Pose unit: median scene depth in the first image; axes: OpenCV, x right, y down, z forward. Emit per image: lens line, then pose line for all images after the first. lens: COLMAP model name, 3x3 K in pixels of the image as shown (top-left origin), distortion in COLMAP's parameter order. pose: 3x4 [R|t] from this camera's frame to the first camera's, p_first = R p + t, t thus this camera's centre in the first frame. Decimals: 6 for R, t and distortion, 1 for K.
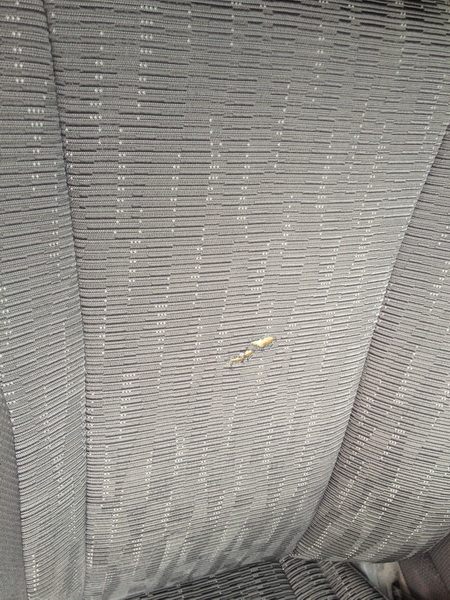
lens RADIAL K [[572.3, 0, 222.0], [0, 572.3, 298.7], [0, 0, 1]] dist [0.105964, -0.195729]
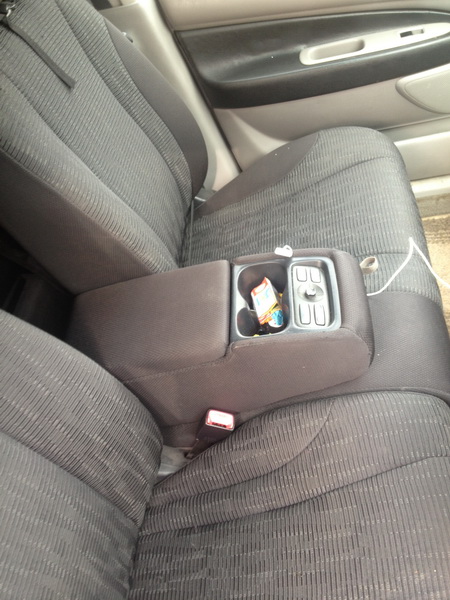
lens RADIAL K [[572.3, 0, 222.0], [0, 572.3, 298.7], [0, 0, 1]] dist [0.105964, -0.195729]
pose [[0.275629, -0.860341, 0.428768, 0.063095], [0.904269, 0.383370, 0.187949, 0.219483], [-0.326077, 0.335918, 0.883648, -0.577394]]
